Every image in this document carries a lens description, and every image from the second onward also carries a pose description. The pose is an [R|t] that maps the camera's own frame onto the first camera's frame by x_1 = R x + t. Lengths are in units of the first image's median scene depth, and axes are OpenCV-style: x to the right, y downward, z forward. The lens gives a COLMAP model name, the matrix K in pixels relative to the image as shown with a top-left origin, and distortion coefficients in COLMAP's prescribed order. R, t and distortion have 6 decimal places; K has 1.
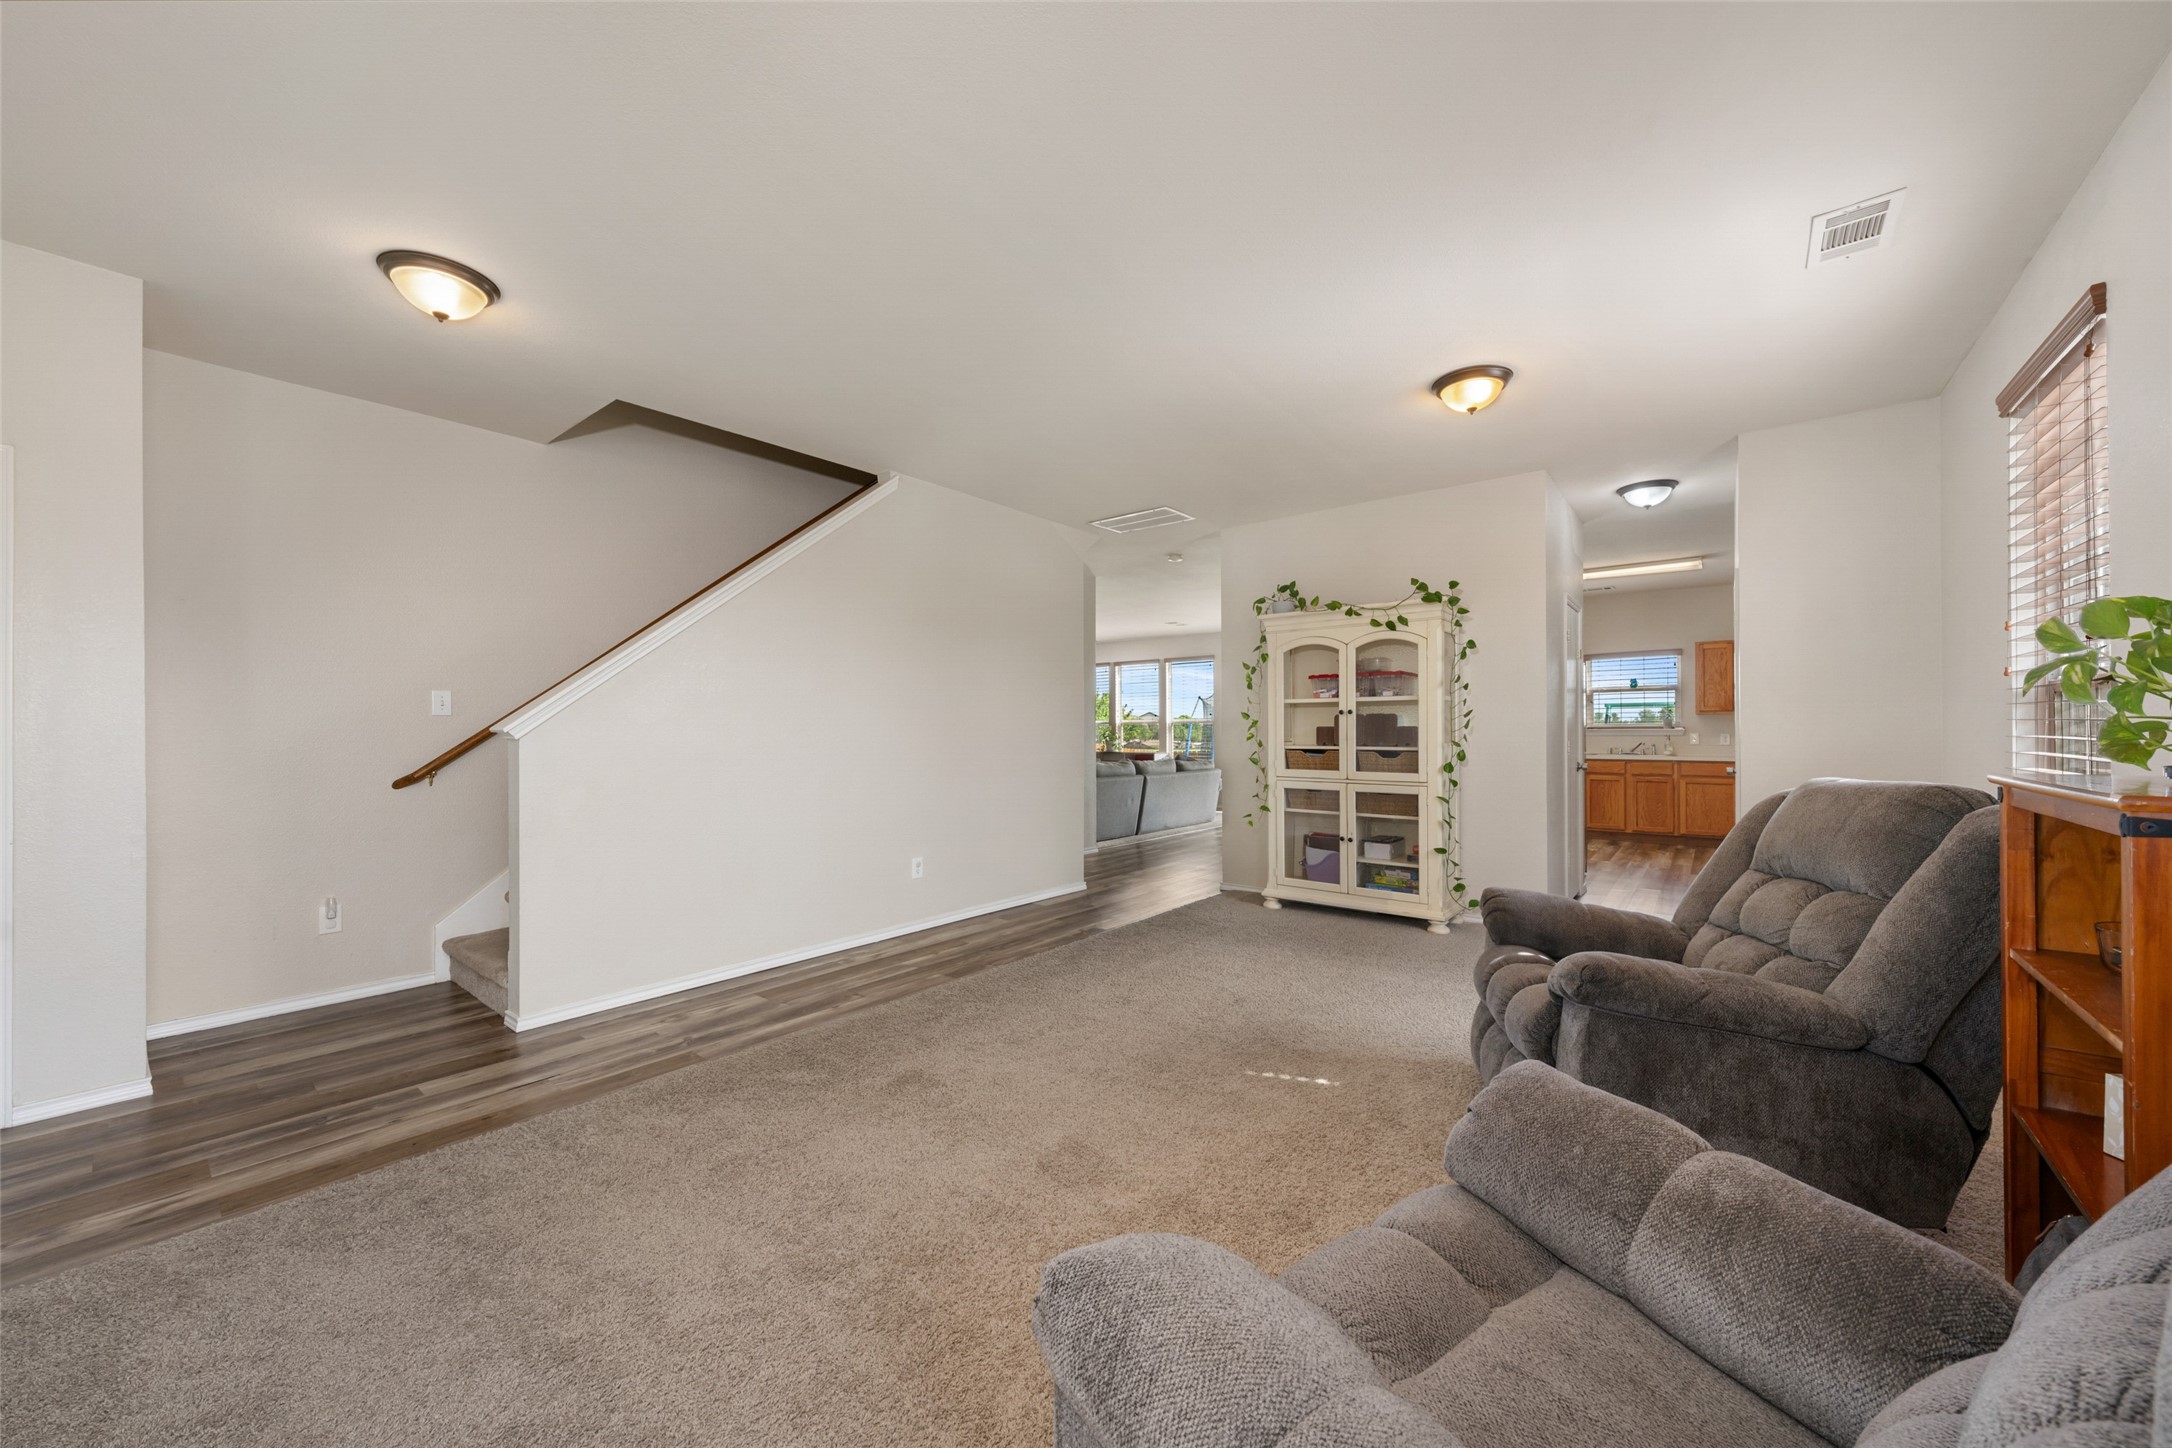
lens RADIAL K [[797.1, 0, 1086.0], [0, 797.1, 724.0], [0, 0, 1]] dist [0.001487, 0.000090]
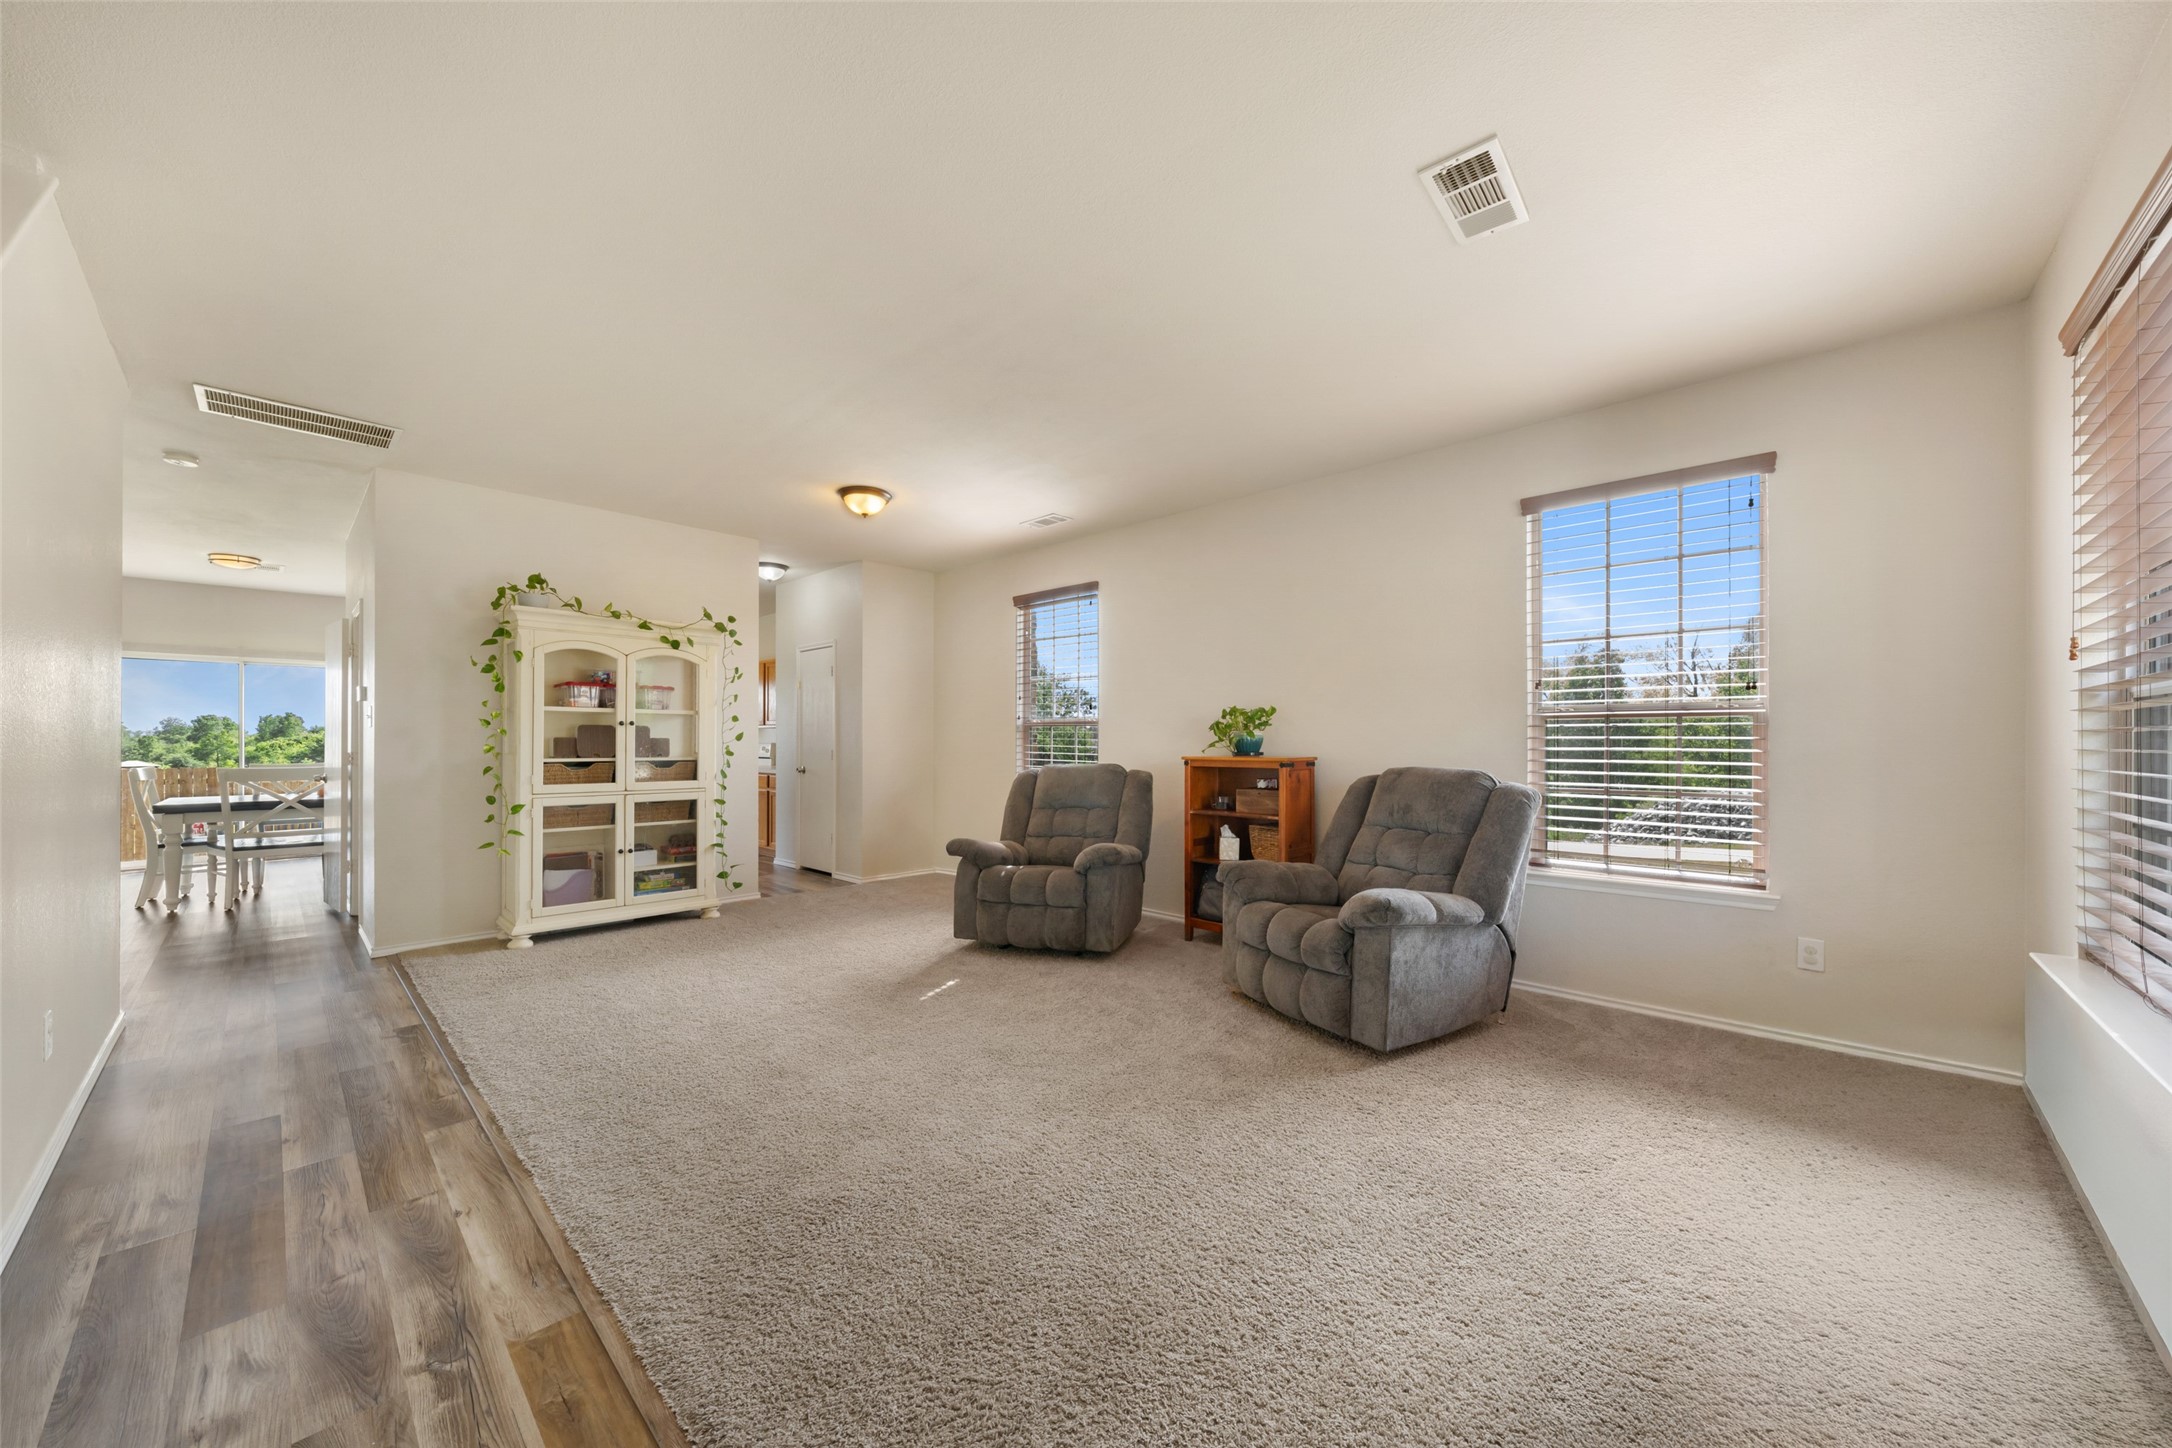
lens RADIAL K [[777.2, 0, 1082.9], [0, 777.2, 739.6], [0, 0, 1]] dist [0.000639, 0.000127]
pose [[0.078538, 0.007677, 0.996882, -0.691145], [-0.010015, 0.999926, -0.006911, 0.007418], [-0.996861, -0.009441, 0.078609, 0.412207]]
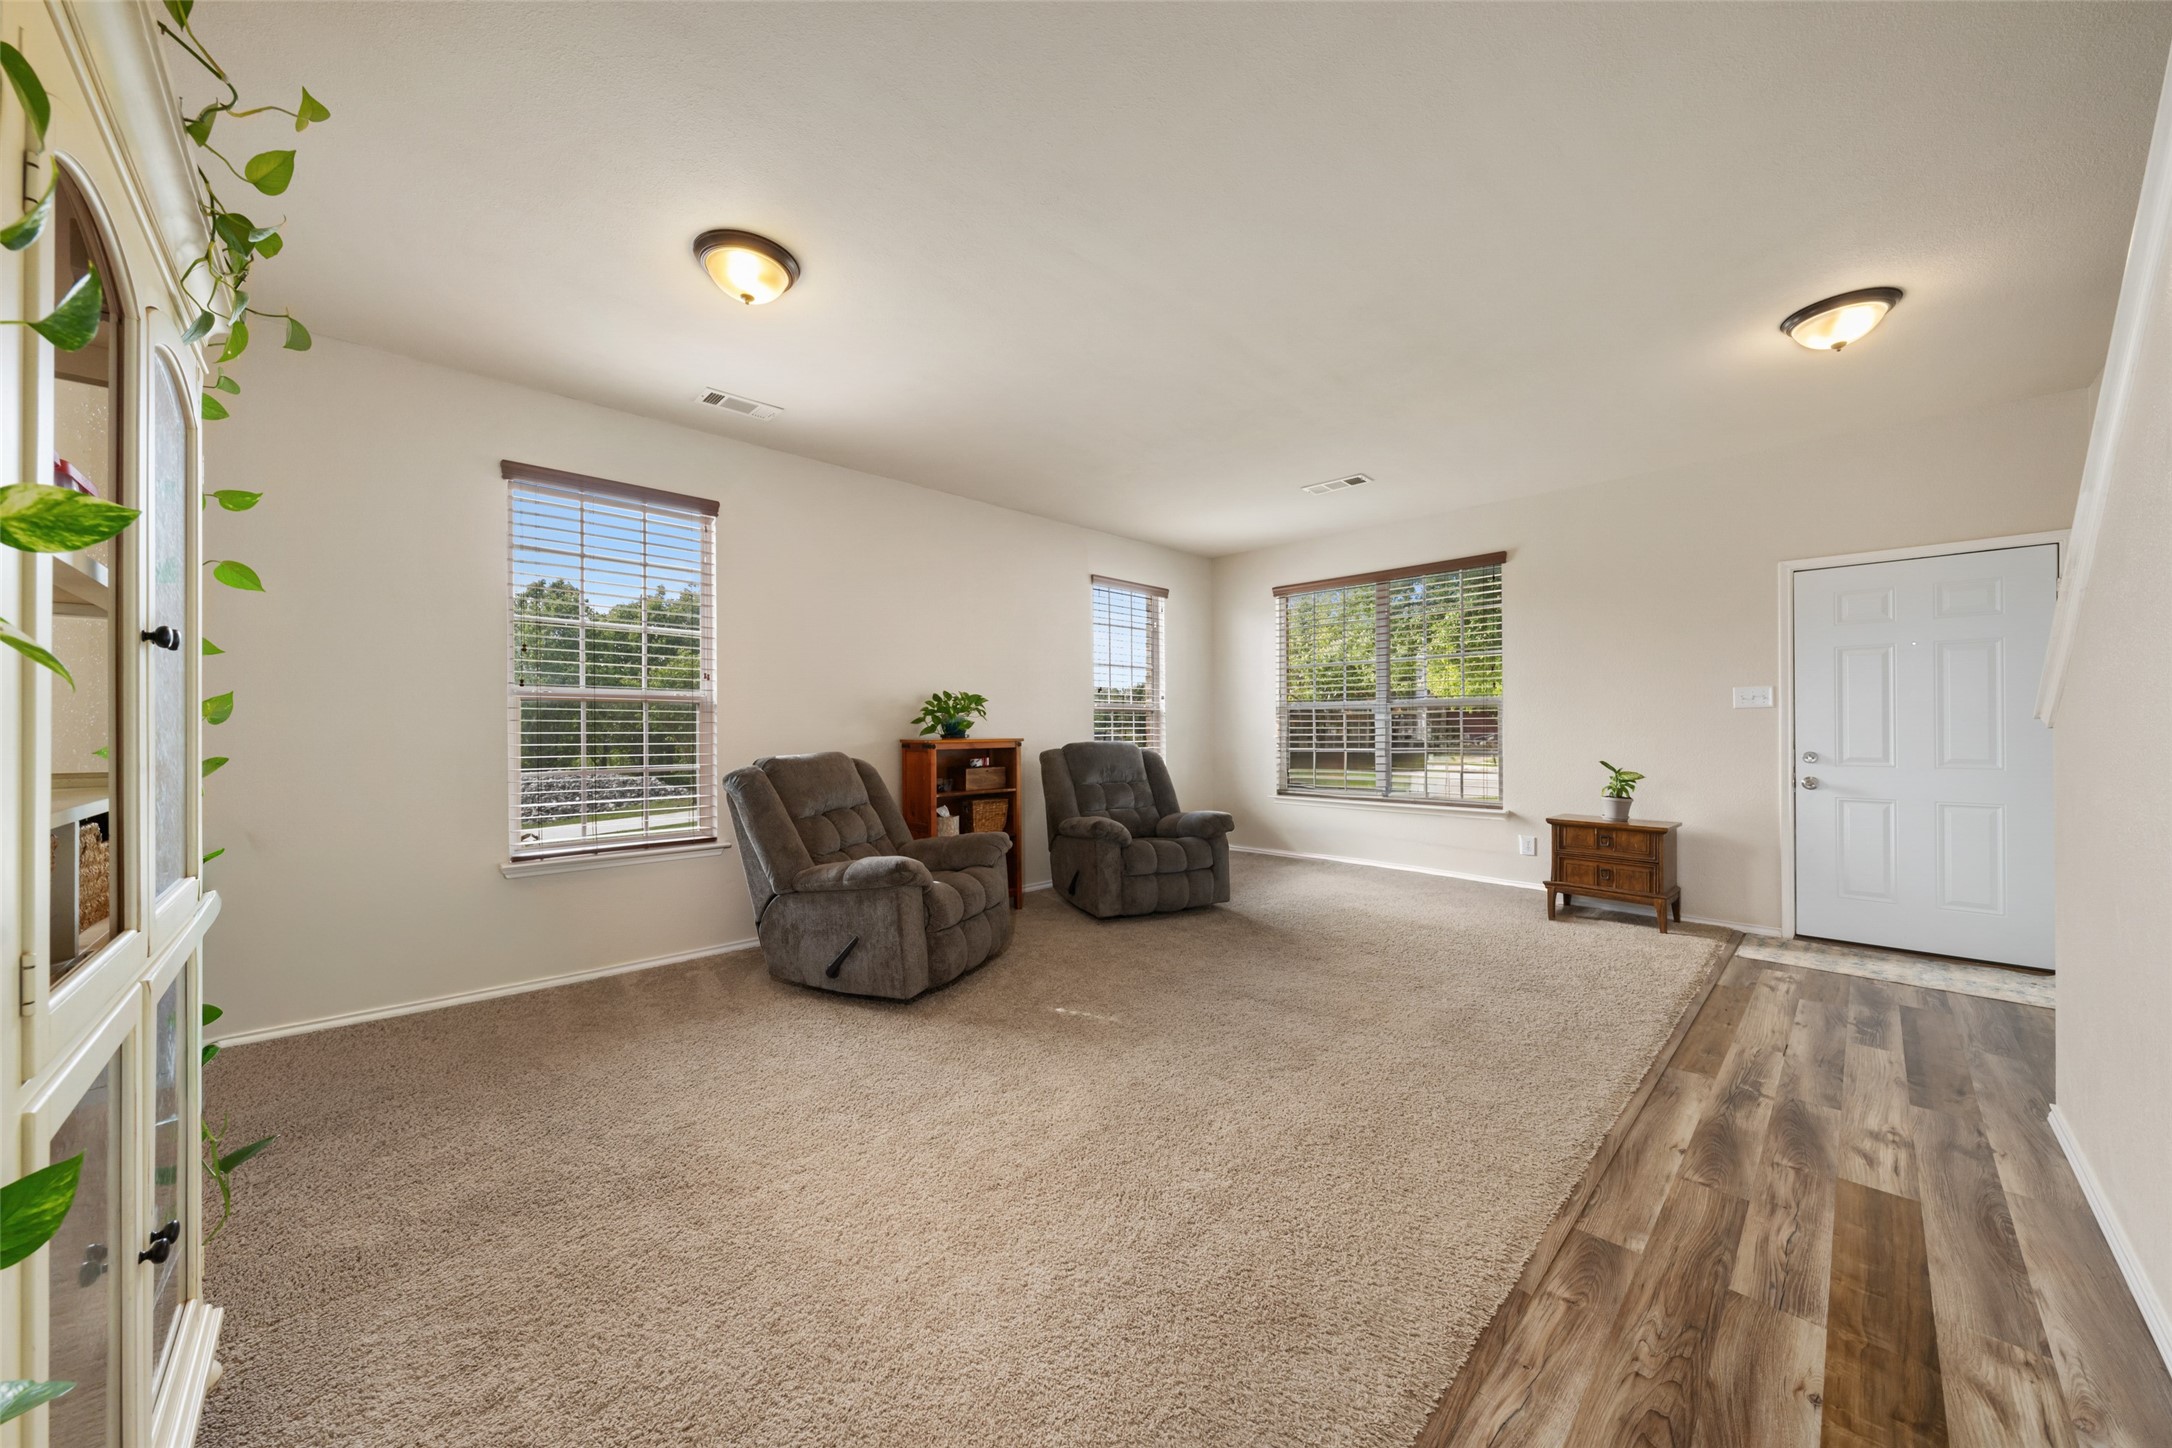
lens RADIAL K [[758.3, 0, 1086.0], [0, 758.3, 724.0], [0, 0, 1]] dist [0.000497, -0.000021]
pose [[-0.993223, 0.009241, 0.115857, 0.070611], [0.008173, 0.999920, -0.009691, 0.011714], [-0.115938, -0.008679, -0.993219, 1.357488]]
